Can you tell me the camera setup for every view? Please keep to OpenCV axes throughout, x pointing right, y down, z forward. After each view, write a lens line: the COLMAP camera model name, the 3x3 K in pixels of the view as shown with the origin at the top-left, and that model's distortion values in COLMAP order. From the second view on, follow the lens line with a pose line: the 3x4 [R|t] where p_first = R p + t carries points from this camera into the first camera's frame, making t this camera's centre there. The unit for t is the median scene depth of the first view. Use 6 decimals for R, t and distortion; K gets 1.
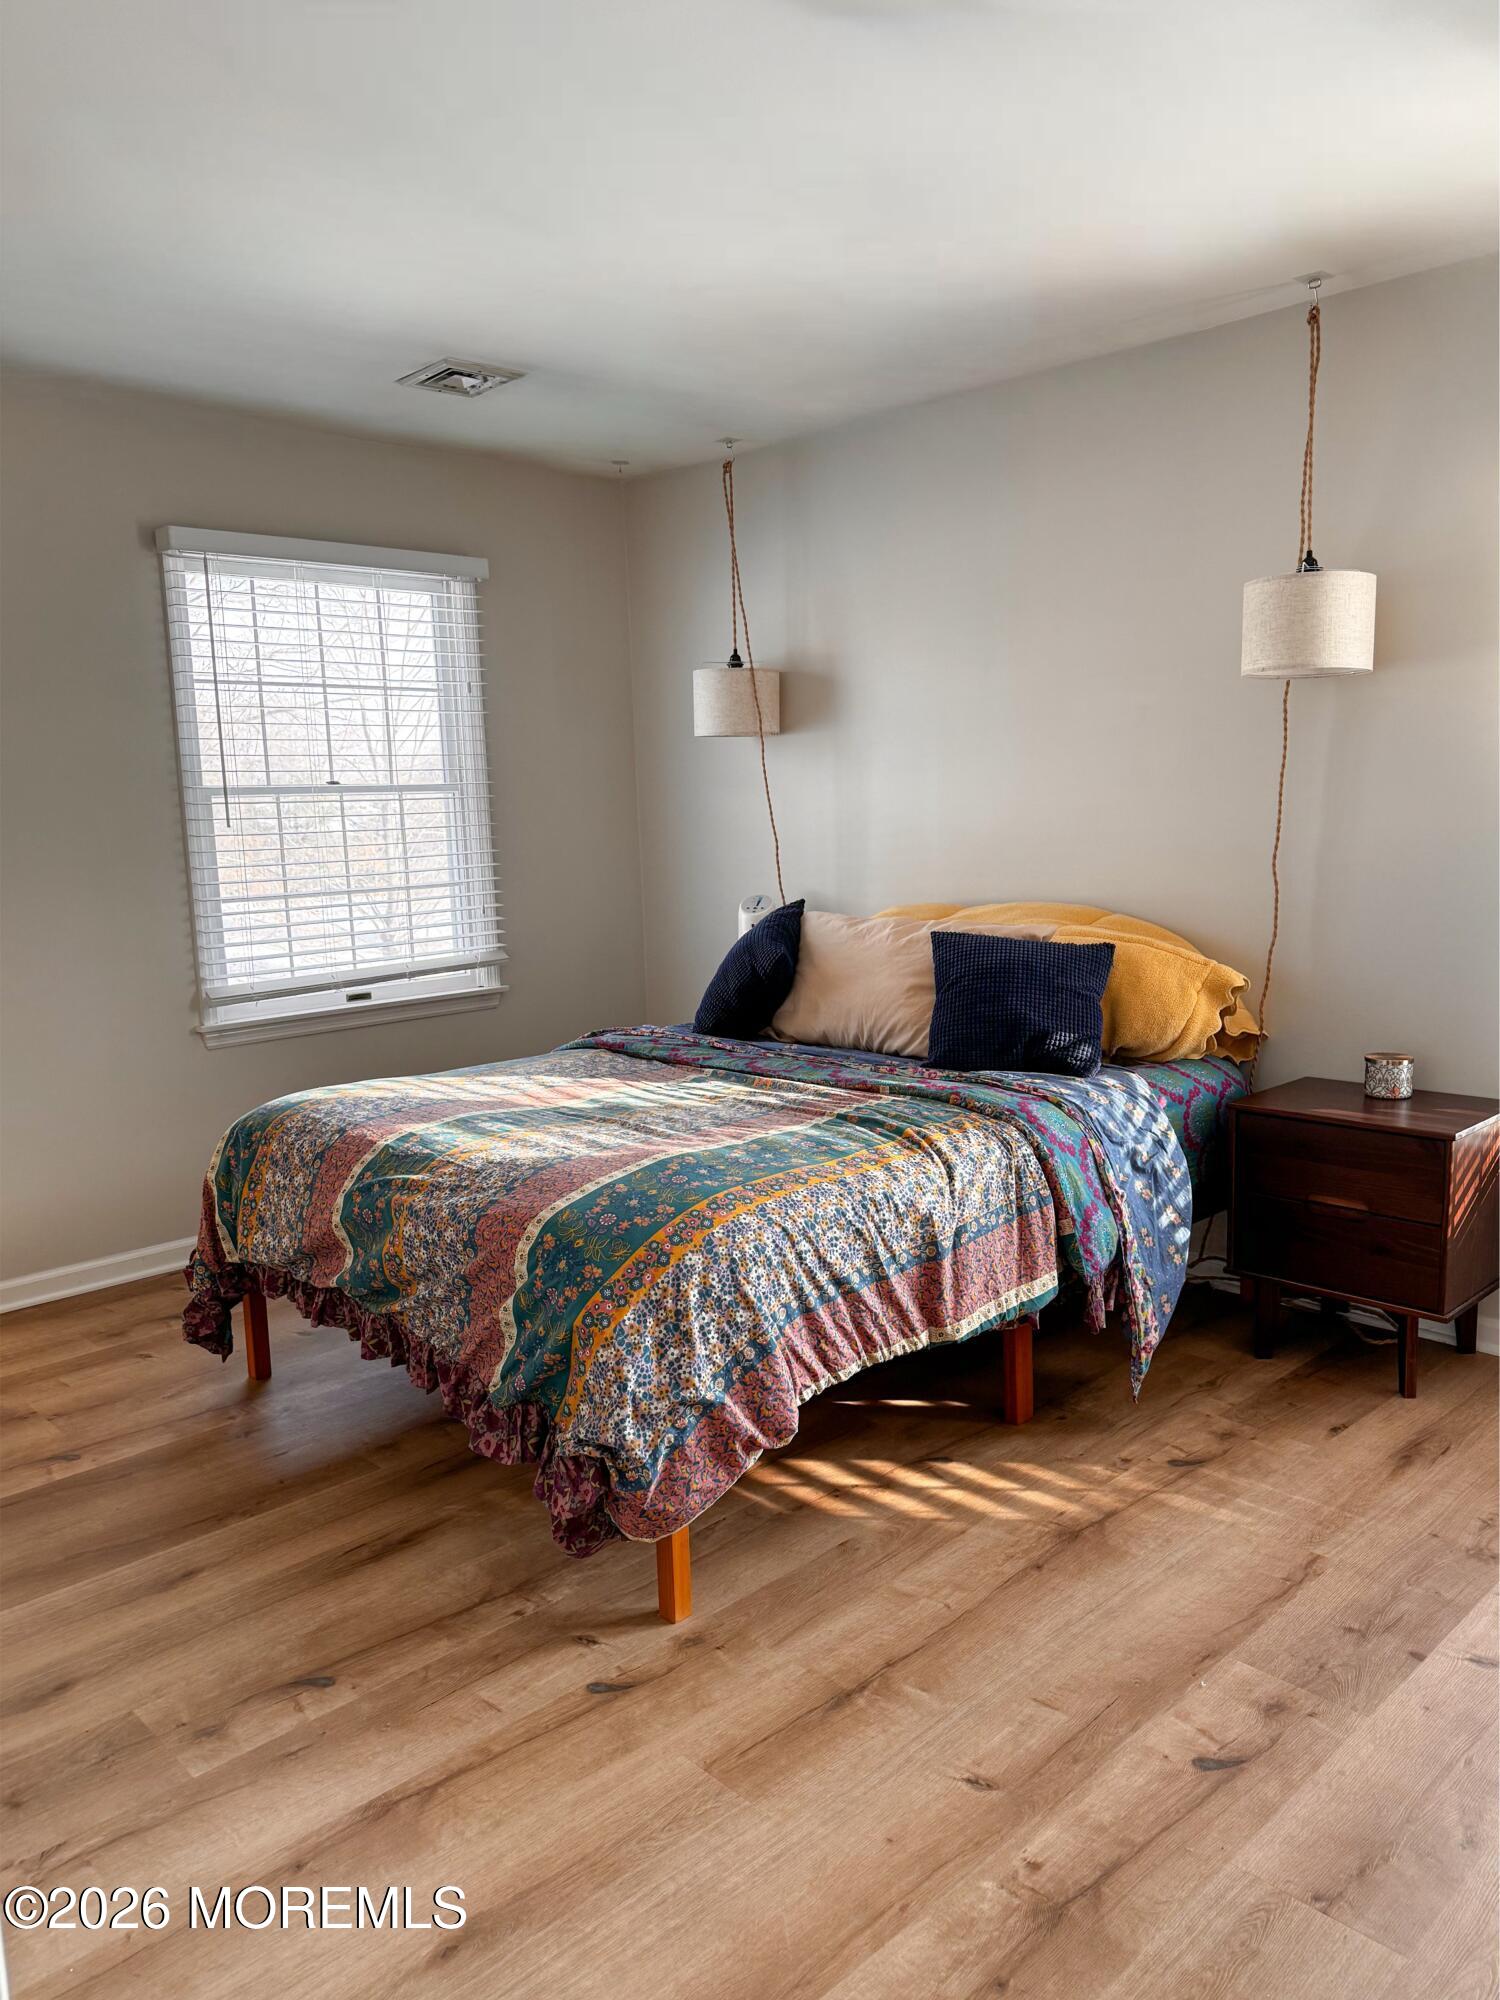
lens RADIAL K [[1482.5, 0, 750.0], [0, 1482.5, 1000.0], [0, 0, 1]] dist [0.014707, -0.002866]
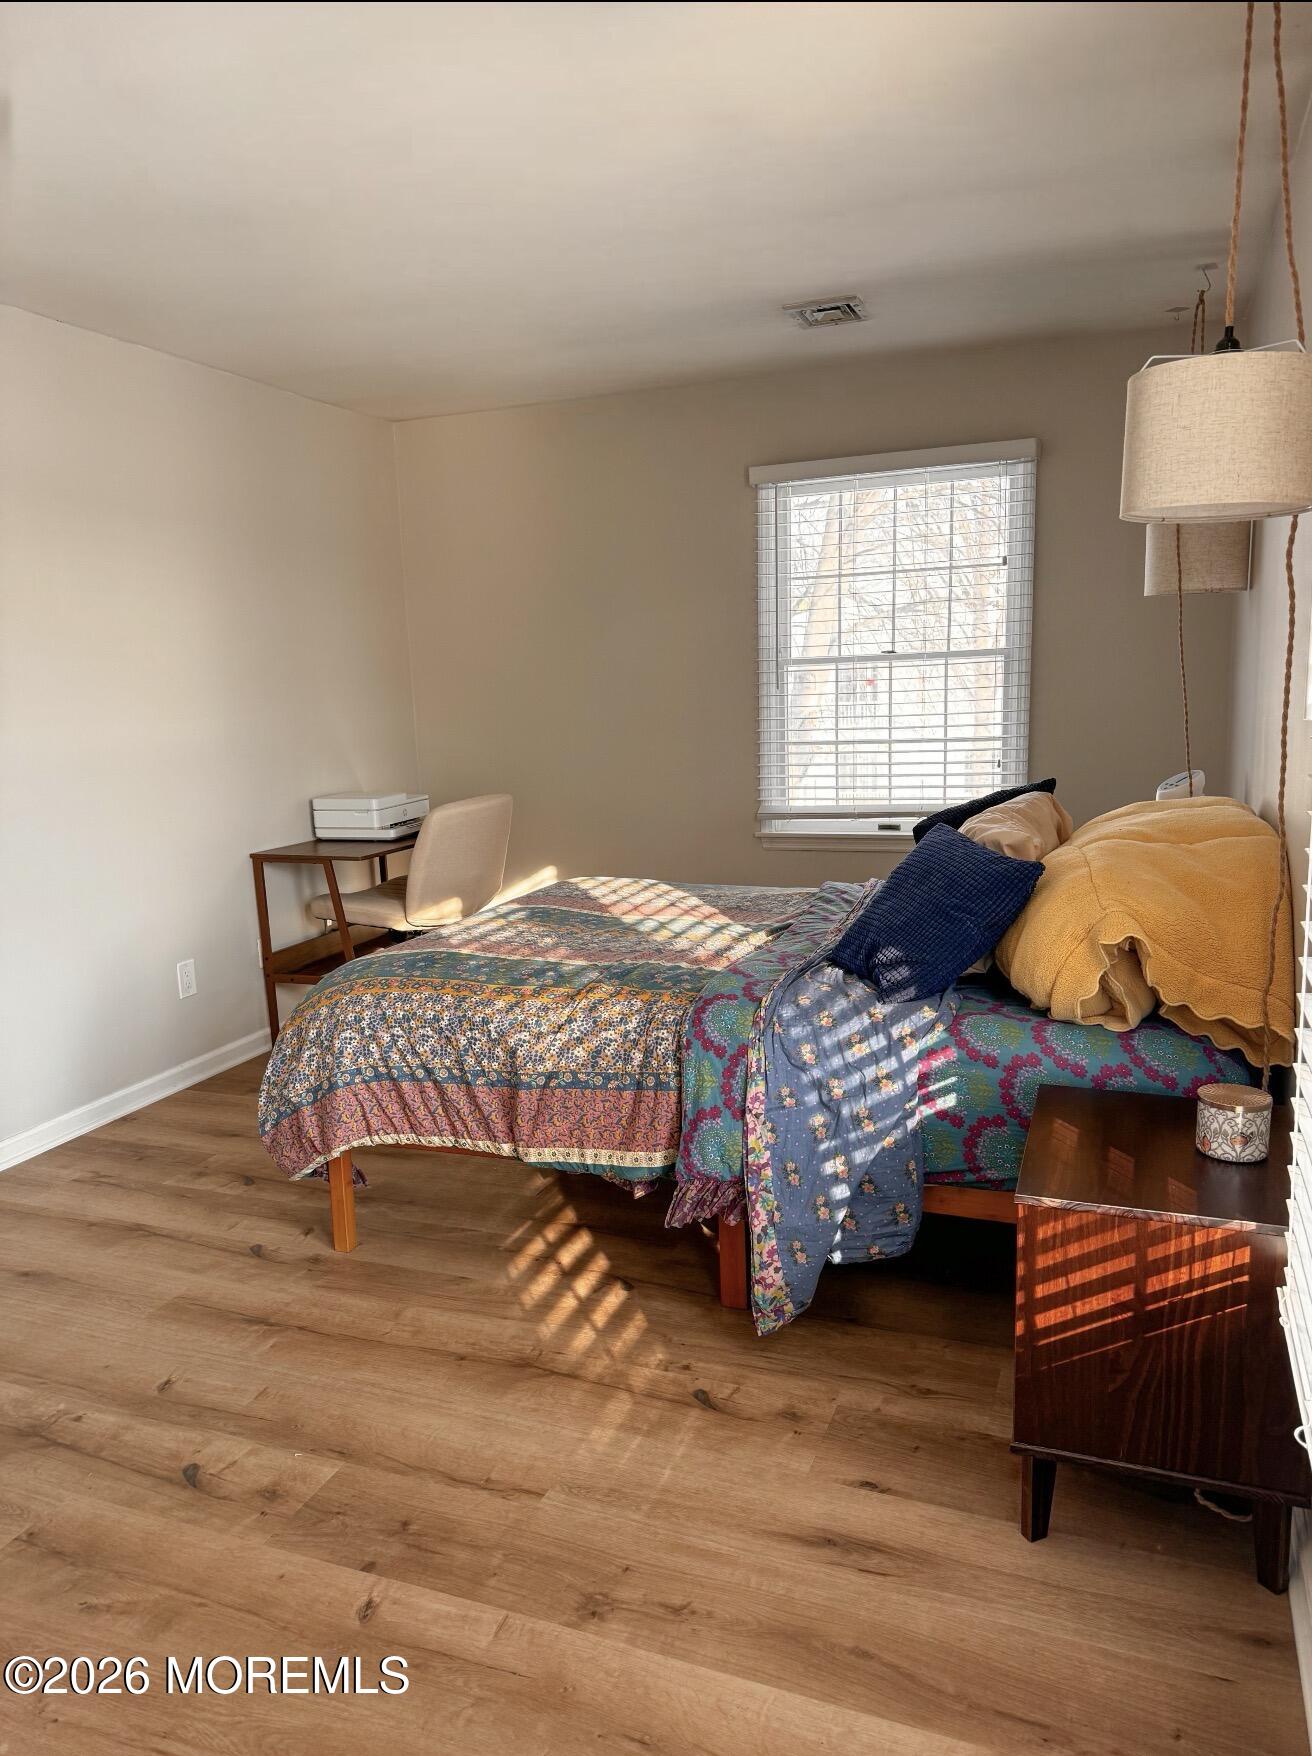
lens RADIAL K [[1233.2, 0, 634.3], [0, 1233.2, 887.2], [0, 0, 1]] dist [0.061613, -0.074364]
pose [[0.404403, 0.167764, -0.899063, 0.957673], [-0.102503, 0.985153, 0.137722, -0.119584], [0.908819, 0.036462, 0.415595, 0.630370]]
